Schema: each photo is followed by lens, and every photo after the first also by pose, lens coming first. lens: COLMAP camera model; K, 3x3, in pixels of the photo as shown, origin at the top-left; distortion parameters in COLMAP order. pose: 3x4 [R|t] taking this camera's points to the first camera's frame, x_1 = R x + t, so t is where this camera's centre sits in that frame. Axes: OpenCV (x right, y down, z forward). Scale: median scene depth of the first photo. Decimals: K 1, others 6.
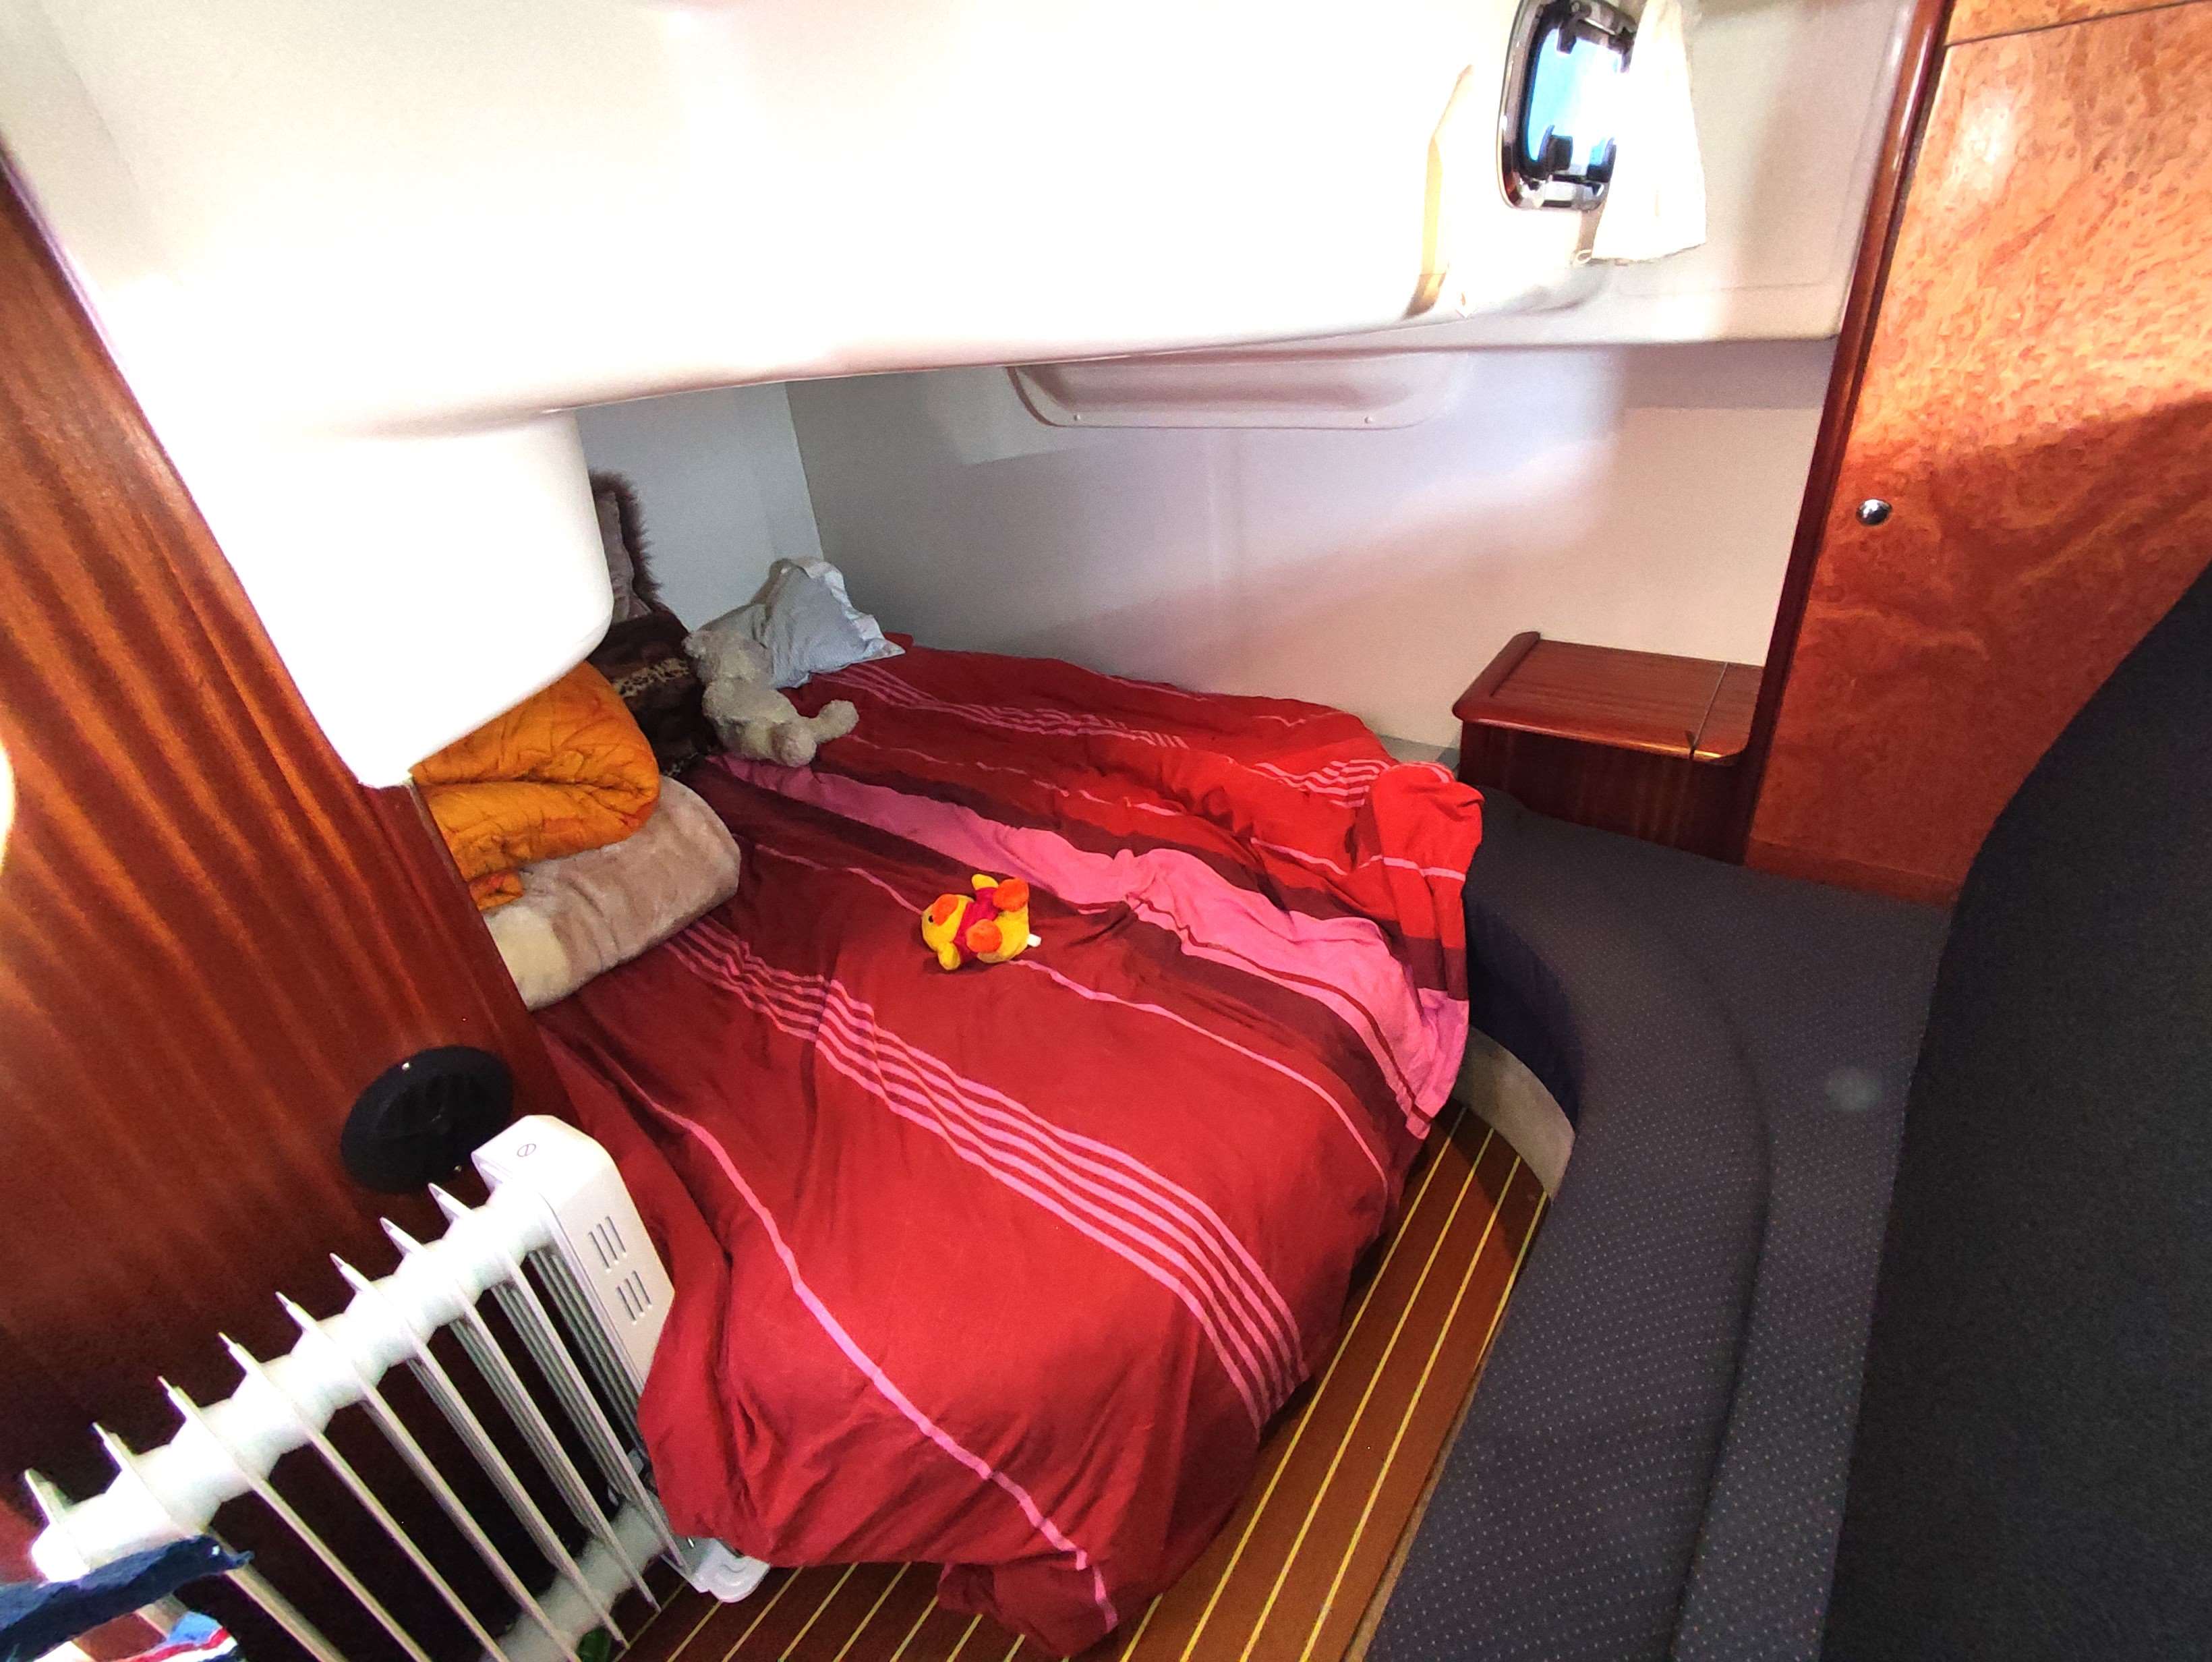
lens RADIAL K [[999.7, 0, 1116.7], [0, 999.7, 800.5], [0, 0, 1]] dist [-0.014354, 0.013104]
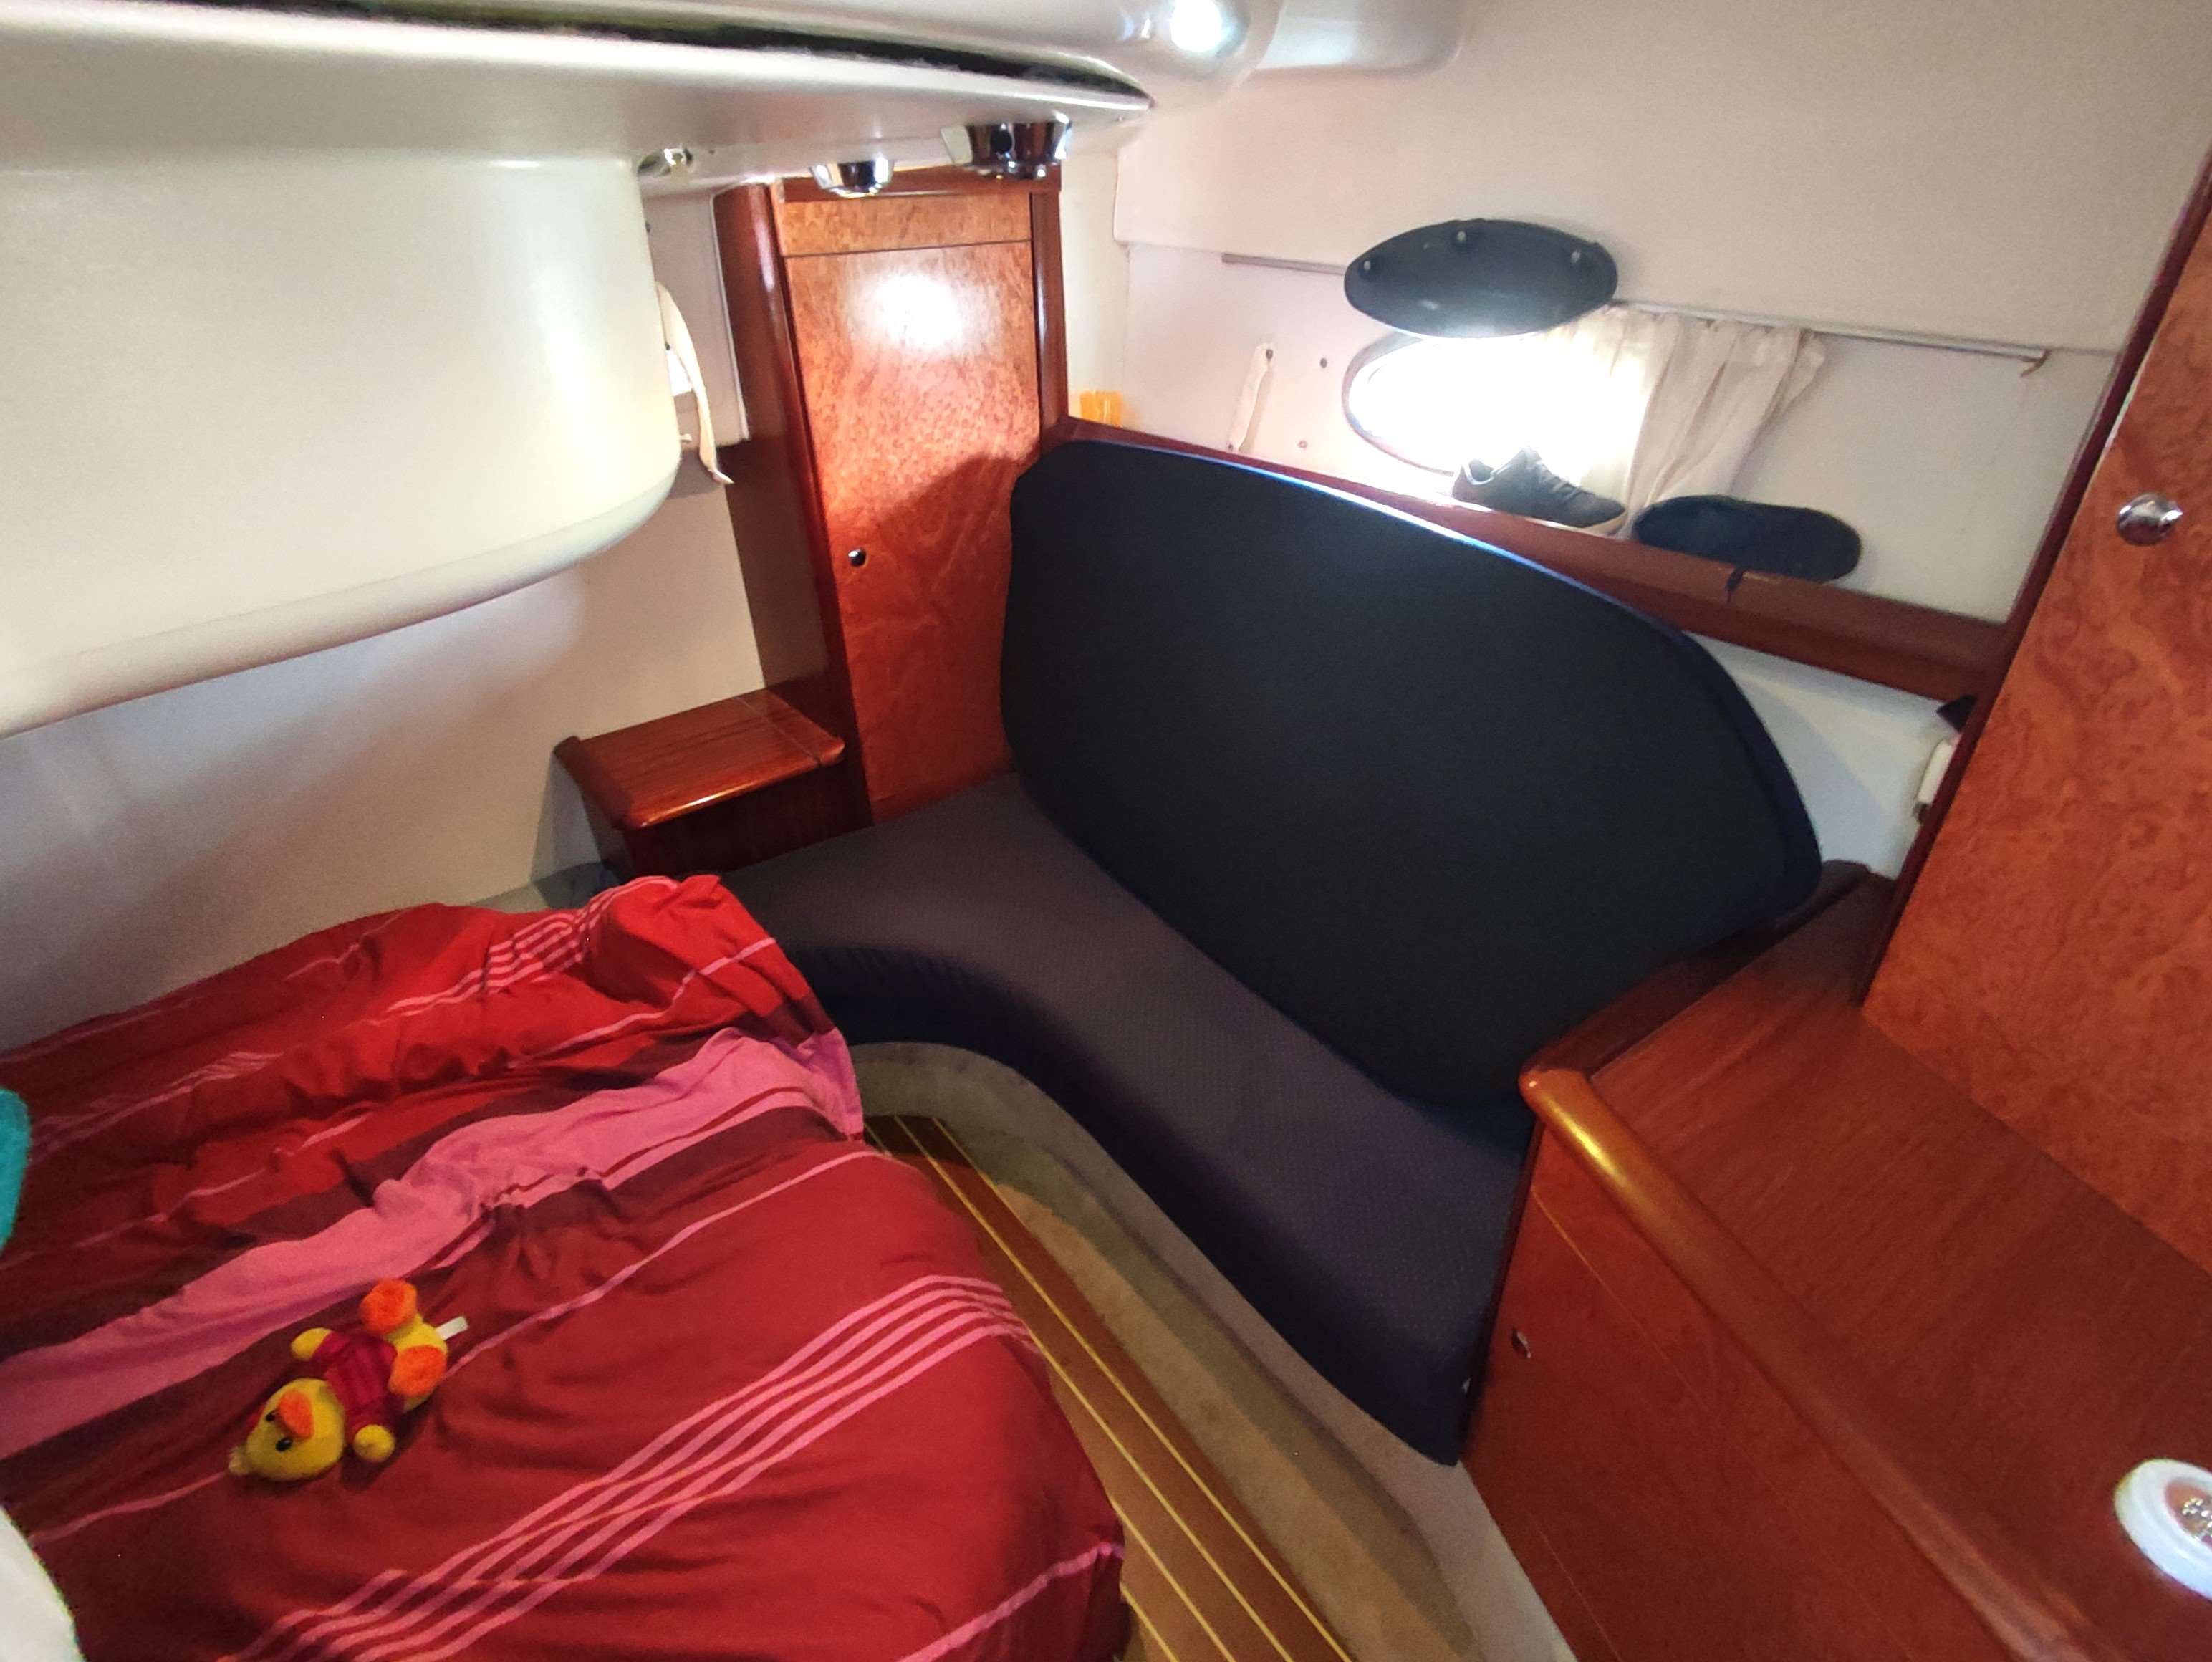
lens RADIAL K [[999.7, 0, 1116.7], [0, 999.7, 800.5], [0, 0, 1]] dist [-0.014354, 0.013104]
pose [[0.318390, -0.428647, 0.845512, -0.383341], [0.463996, 0.848248, 0.255310, -0.153178], [-0.826641, 0.311026, 0.468964, 0.113719]]
